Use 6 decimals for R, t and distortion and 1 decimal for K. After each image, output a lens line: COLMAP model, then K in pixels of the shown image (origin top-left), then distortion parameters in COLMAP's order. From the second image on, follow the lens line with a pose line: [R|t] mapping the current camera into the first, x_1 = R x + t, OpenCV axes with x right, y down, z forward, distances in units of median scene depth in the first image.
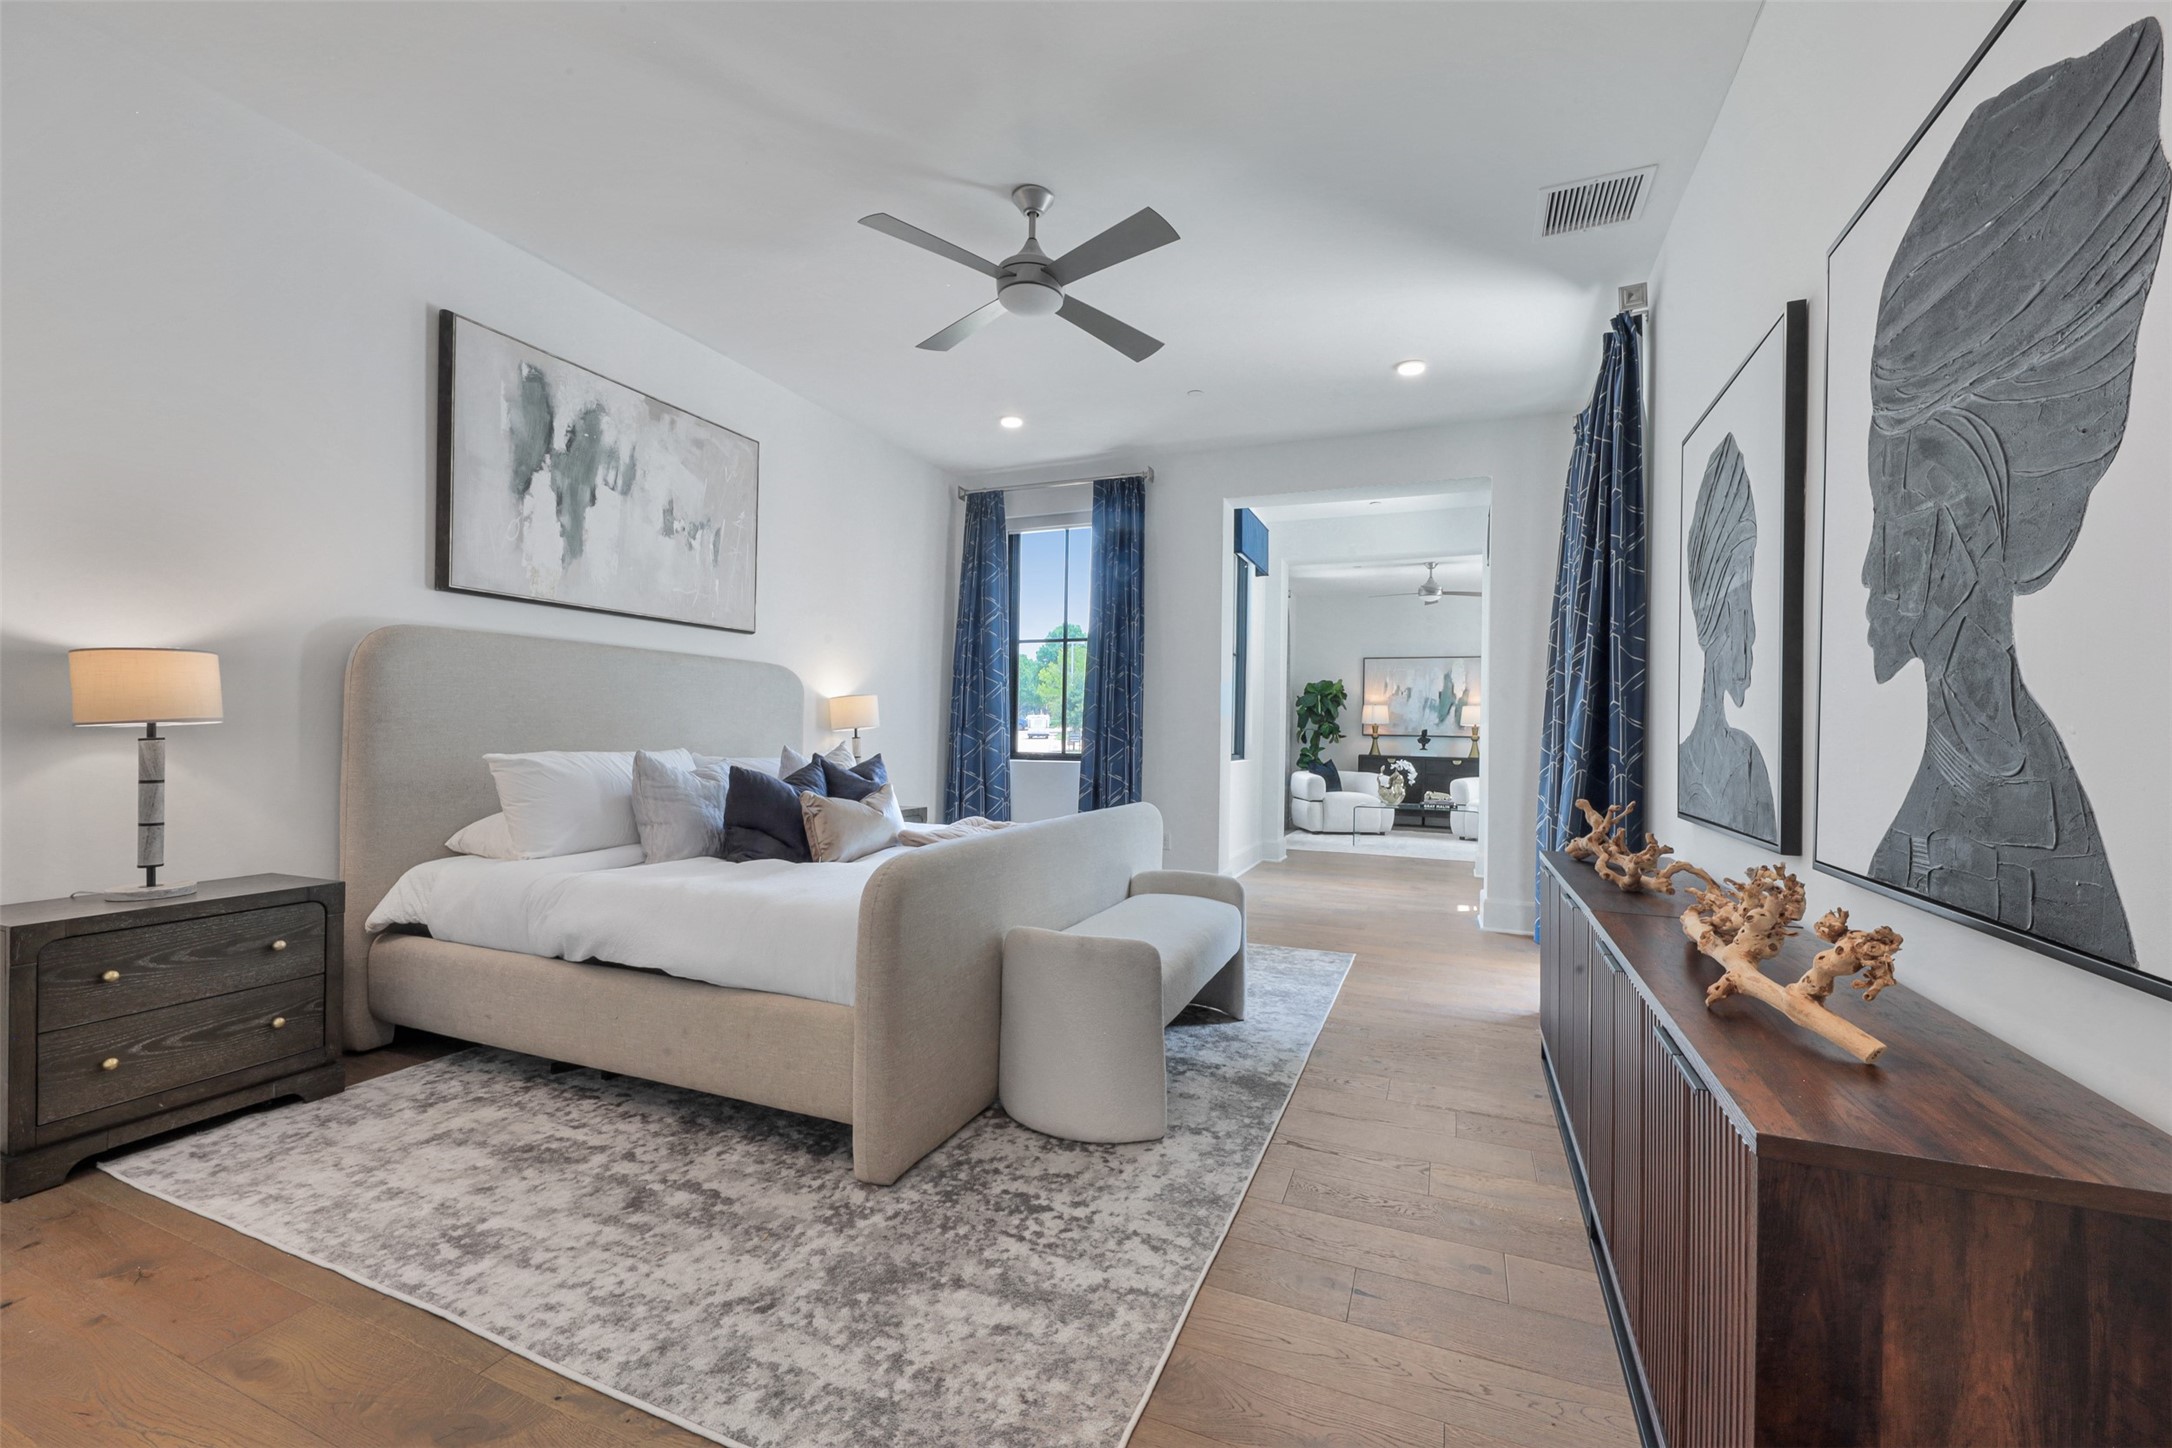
lens RADIAL K [[864.9, 0, 1097.1], [0, 864.9, 732.4], [0, 0, 1]] dist [-0.000422, -0.000186]
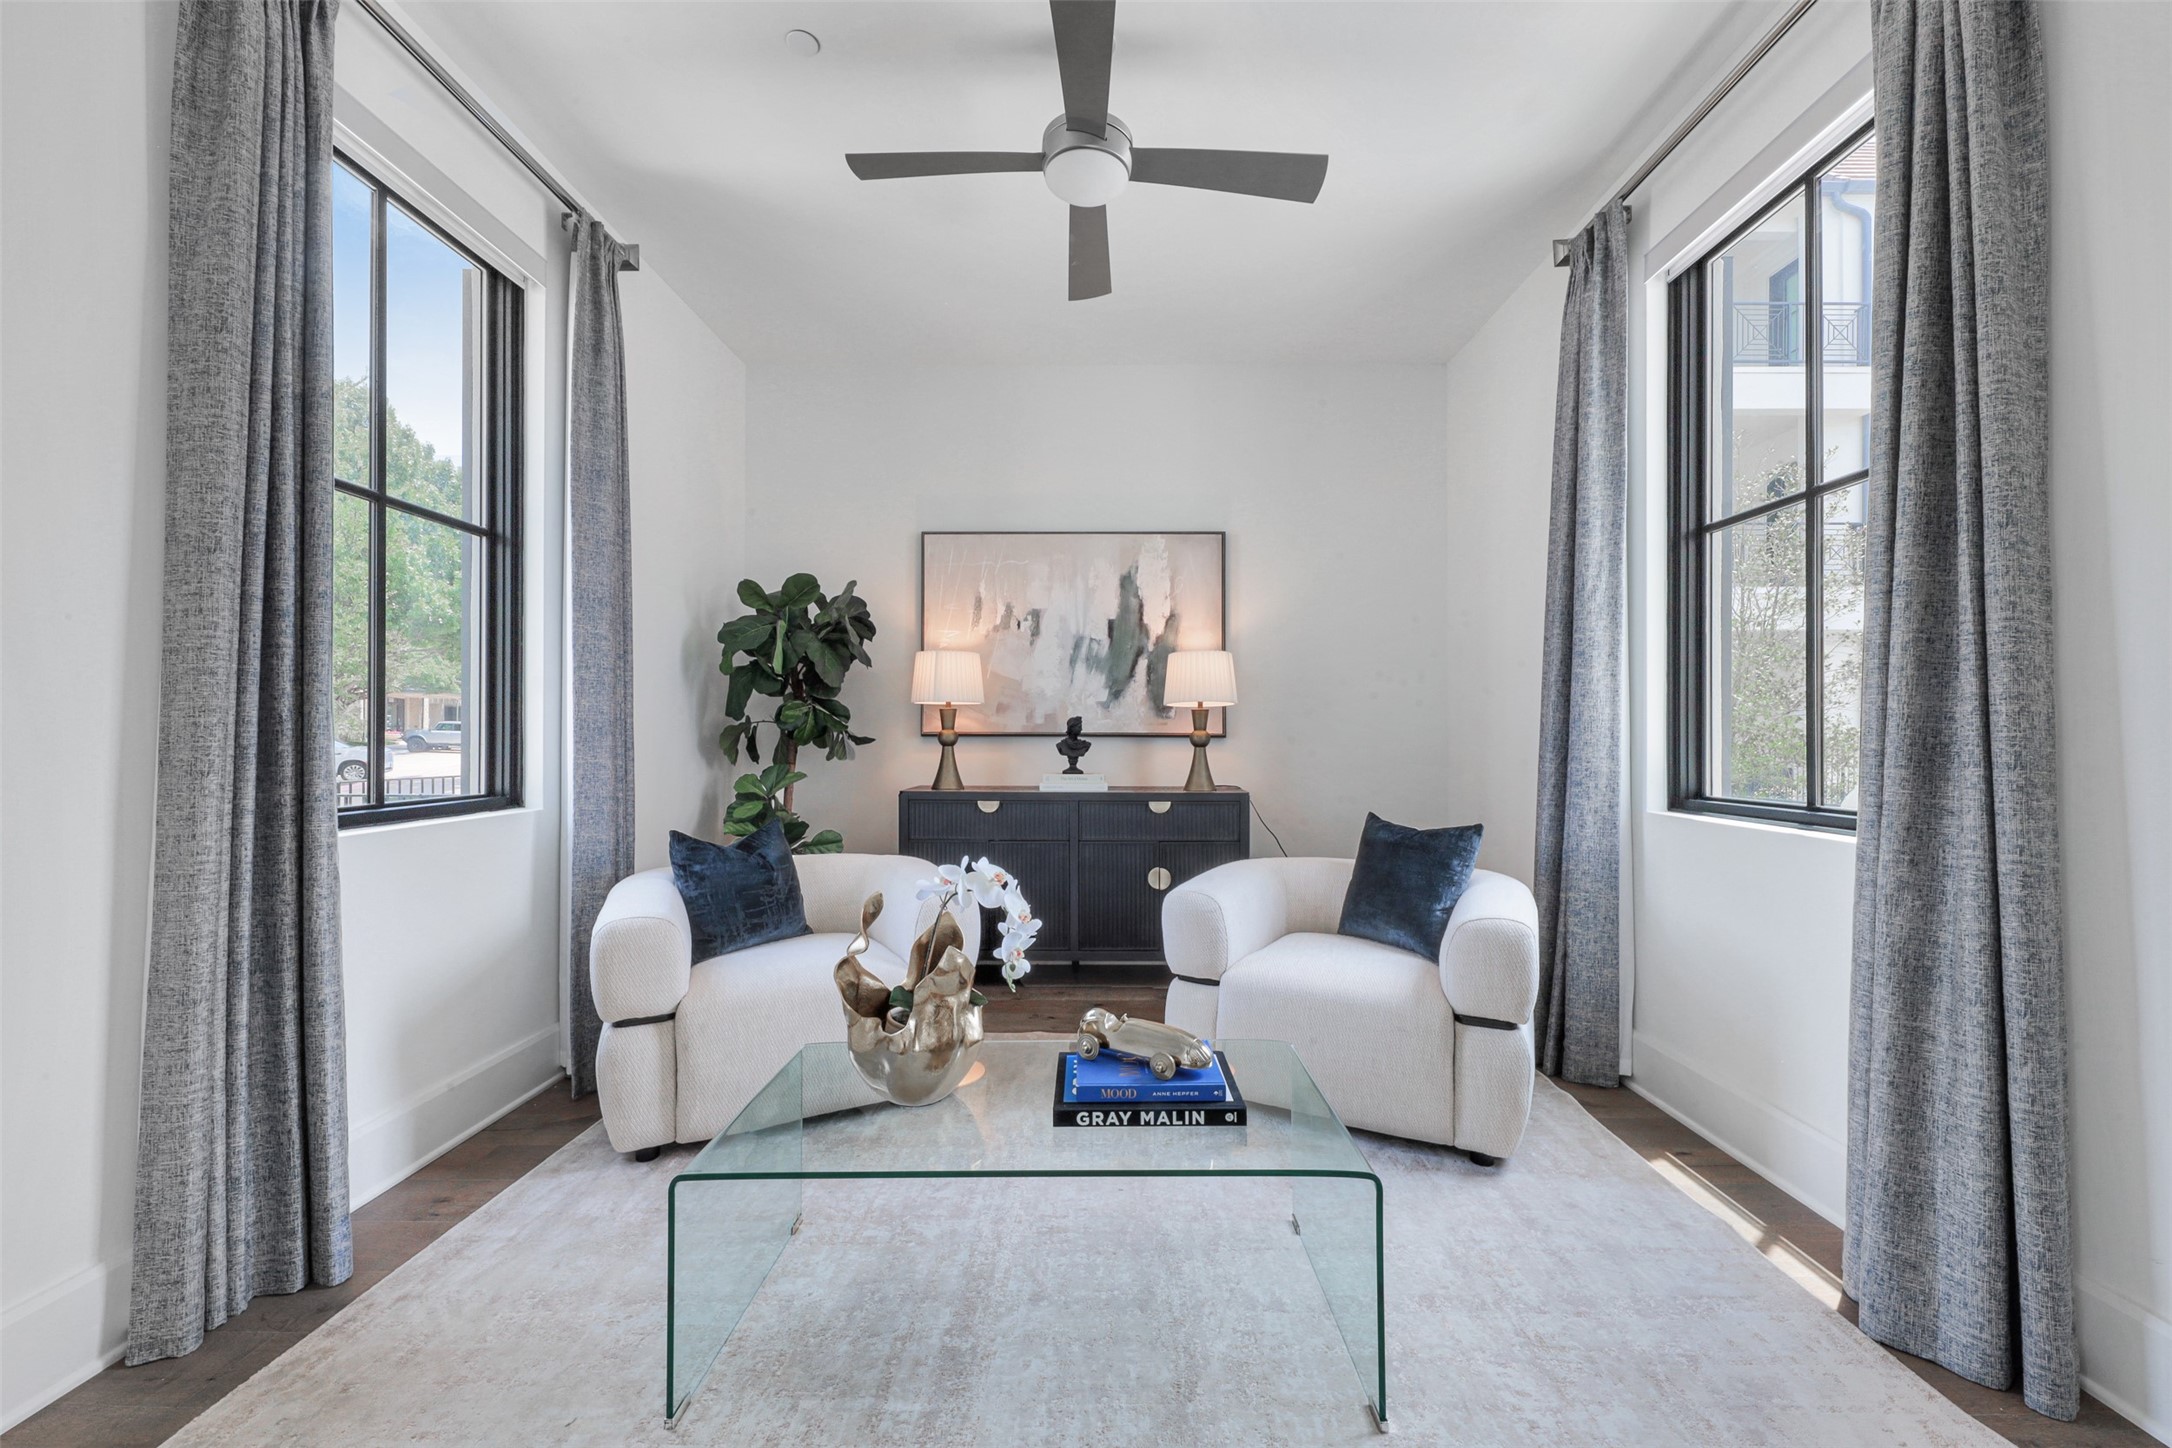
lens RADIAL K [[864.9, 0, 1097.1], [0, 864.9, 732.4], [0, 0, 1]] dist [-0.000422, -0.000186]
pose [[0.926443, -0.015276, 0.376126, 0.239028], [0.015358, 0.999878, 0.002780, 0.002039], [-0.376123, 0.003201, 0.926564, 0.628928]]
